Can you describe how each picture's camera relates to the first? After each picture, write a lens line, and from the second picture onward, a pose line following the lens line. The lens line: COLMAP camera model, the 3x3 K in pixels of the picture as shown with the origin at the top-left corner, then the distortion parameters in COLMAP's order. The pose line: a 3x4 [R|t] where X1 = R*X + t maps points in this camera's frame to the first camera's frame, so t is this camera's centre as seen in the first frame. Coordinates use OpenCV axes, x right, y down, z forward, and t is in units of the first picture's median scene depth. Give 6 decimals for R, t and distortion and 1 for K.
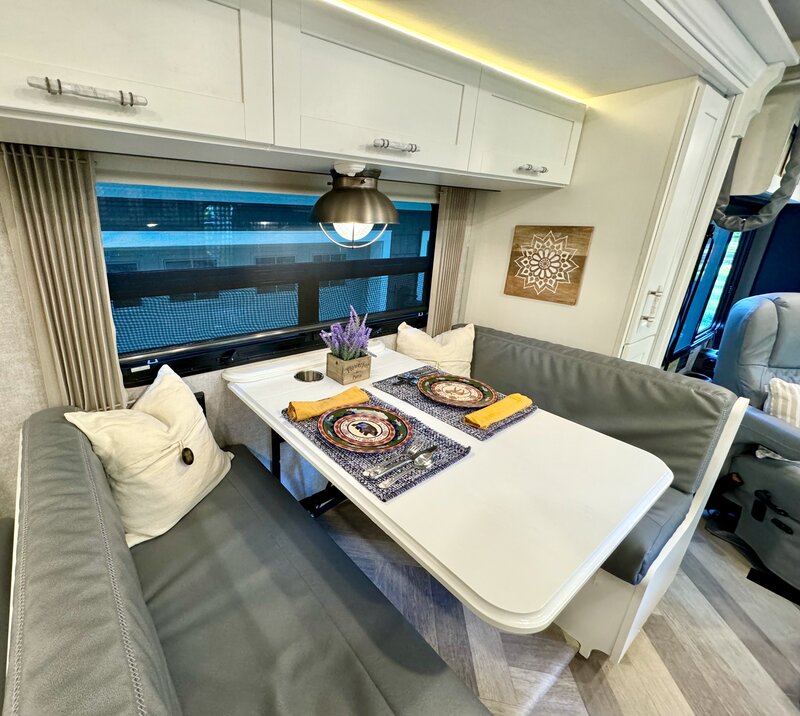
lens RADIAL K [[393.3, 0, 321.5], [0, 393.3, 360.9], [0, 0, 1]] dist [0.003117, -0.000237]
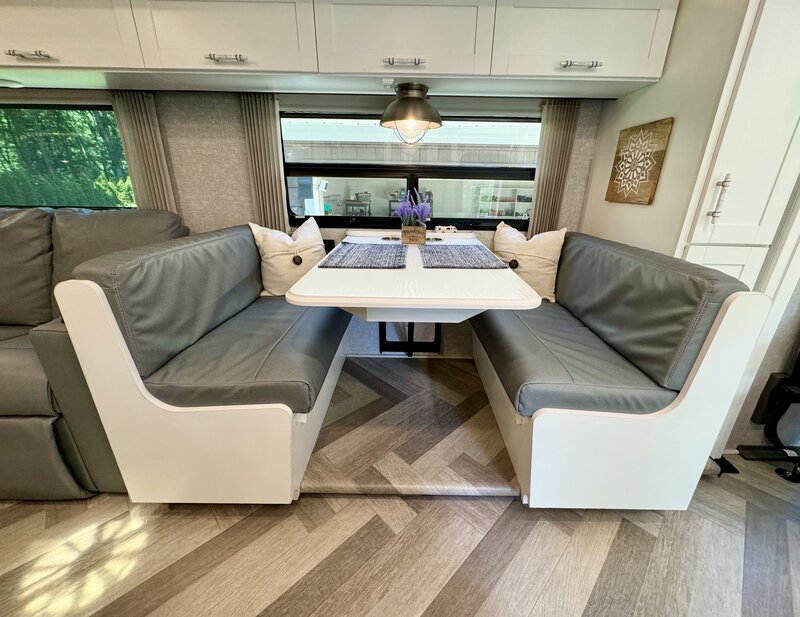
lens RADIAL K [[330.4, 0, 406.0], [0, 330.4, 313.0], [0, 0, 1]] dist [-0.001750, -0.000131]
pose [[0.808174, 0.209403, -0.550459, 0.648958], [-0.201842, 0.976531, 0.075147, 0.176804], [0.553276, 0.050374, 0.831473, 0.002810]]
